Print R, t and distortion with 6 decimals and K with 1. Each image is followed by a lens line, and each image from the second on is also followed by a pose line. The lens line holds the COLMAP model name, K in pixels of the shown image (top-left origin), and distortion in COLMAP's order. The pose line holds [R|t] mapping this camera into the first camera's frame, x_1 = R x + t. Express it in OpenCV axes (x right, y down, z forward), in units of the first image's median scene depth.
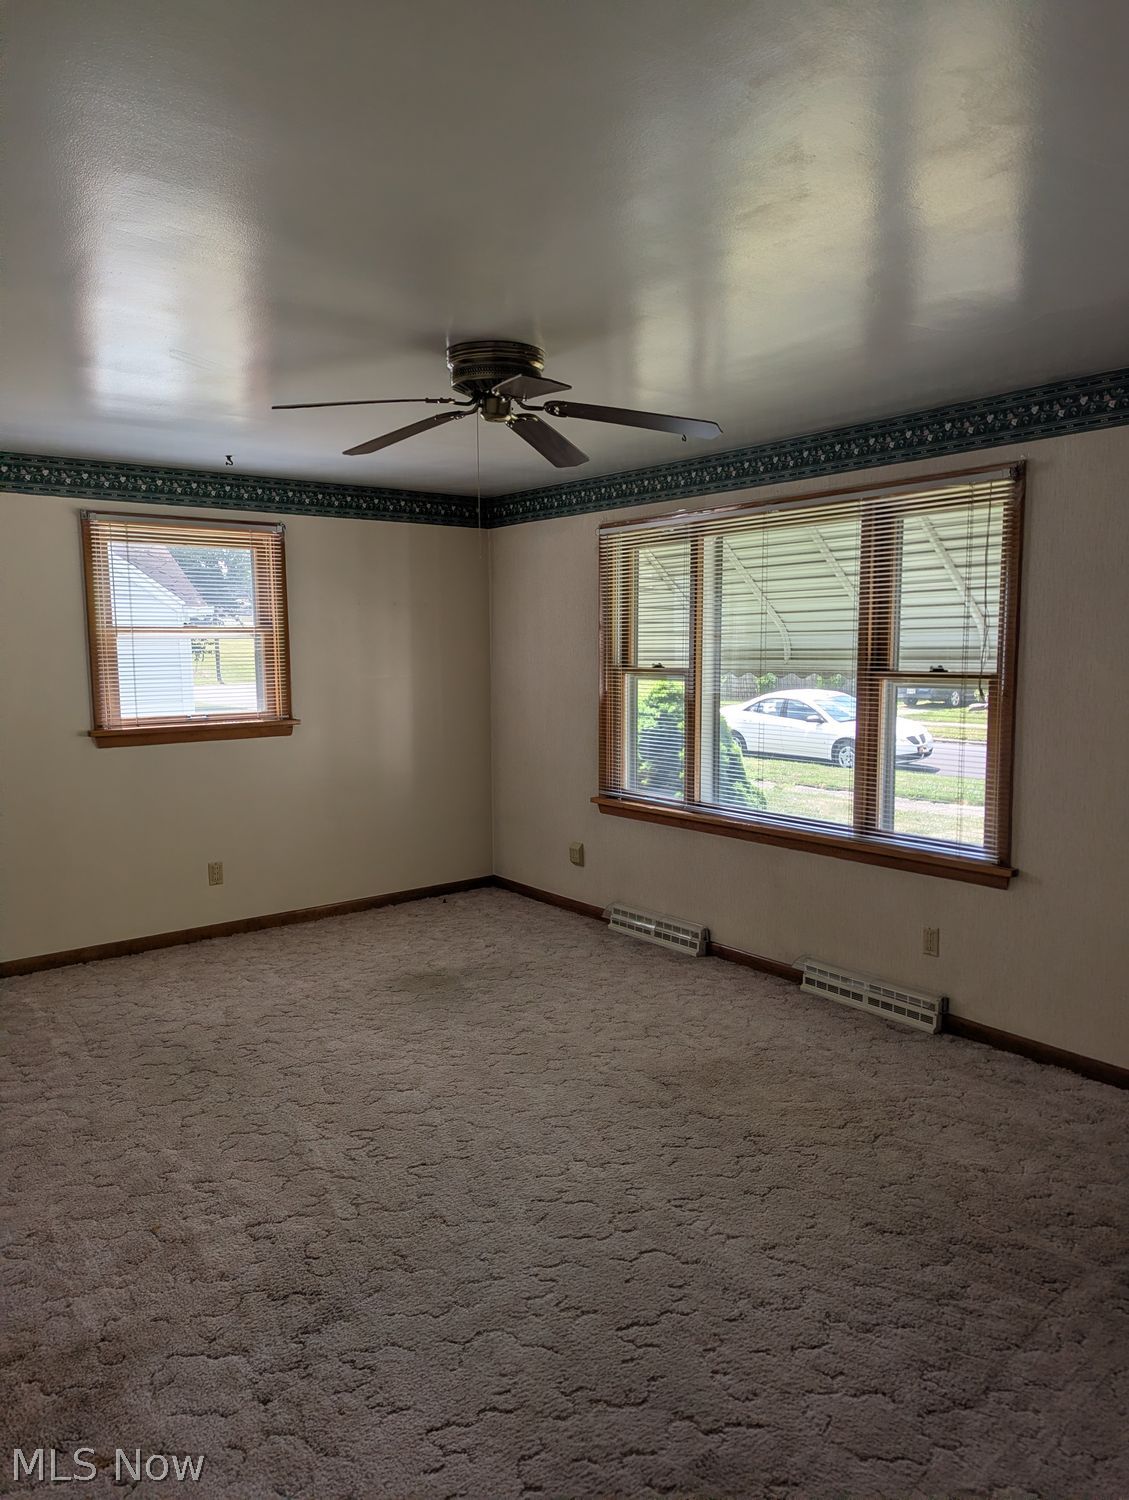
lens RADIAL K [[1042.3, 0, 574.8], [0, 1042.3, 752.0], [0, 0, 1]] dist [0.058559, -0.055685]
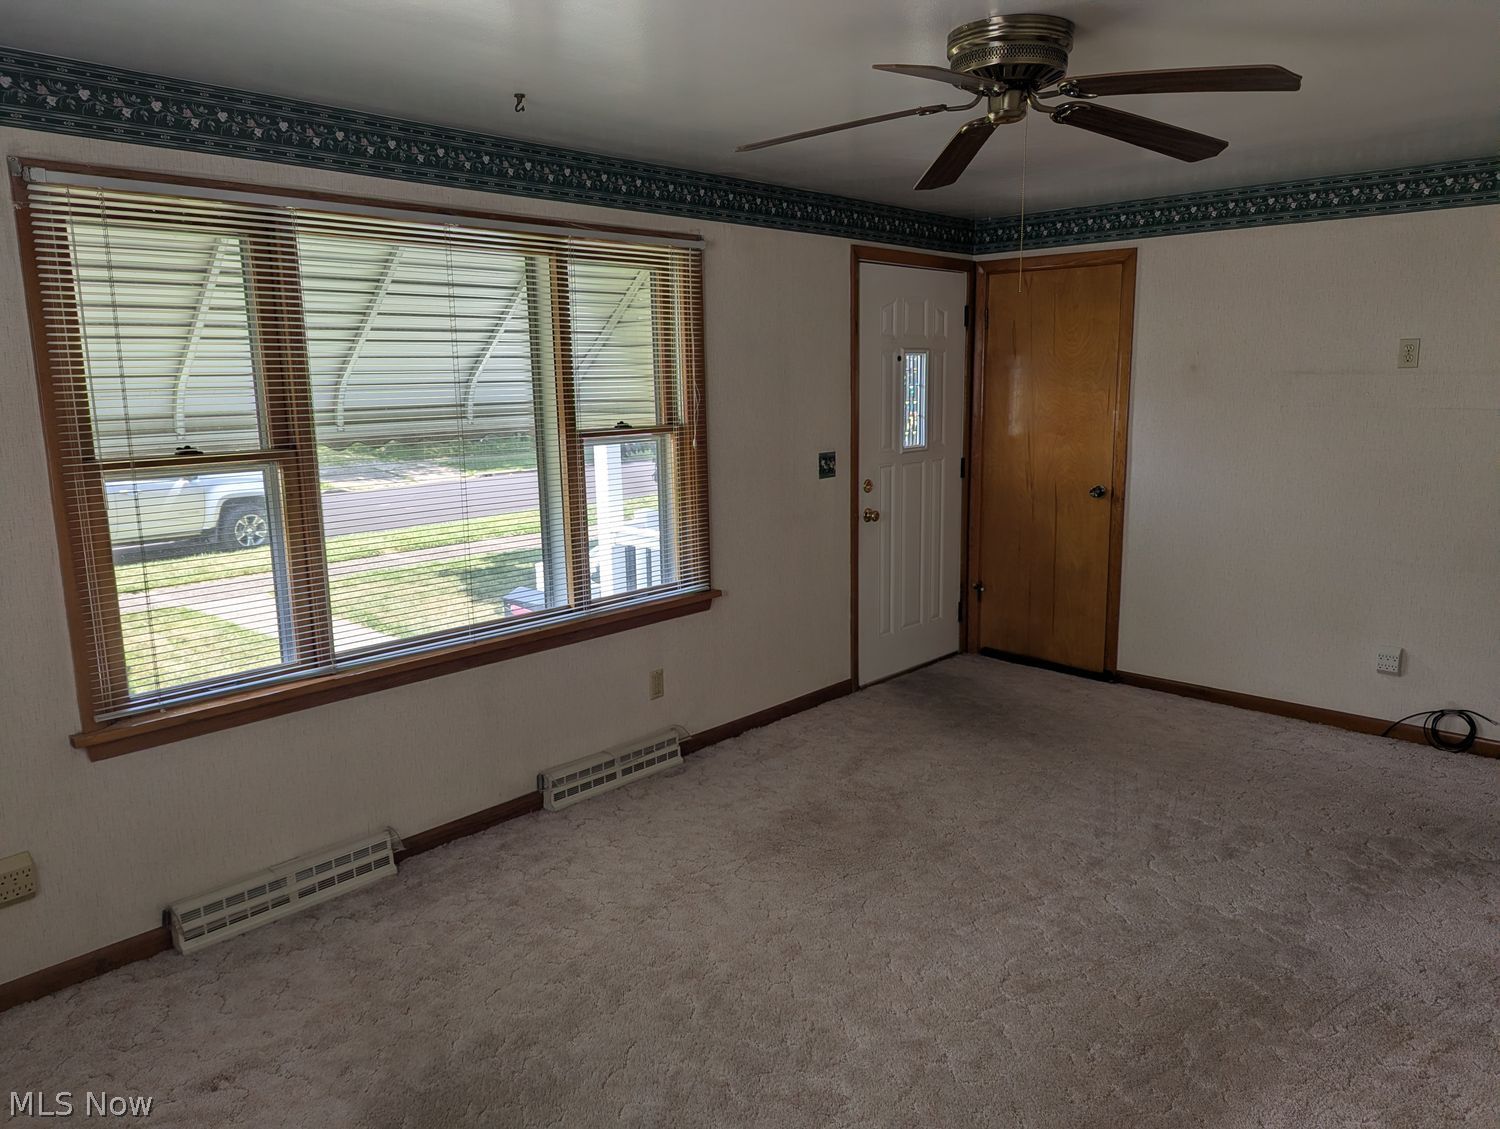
lens RADIAL K [[1044.1, 0, 750.0], [0, 1044.1, 564.5], [0, 0, 1]] dist [0.052240, -0.057288]
pose [[-0.146477, -0.168949, 0.974680, -0.729130], [0.119251, 0.975106, 0.186944, -0.131332], [-0.982000, 0.143615, -0.122683, 1.105000]]
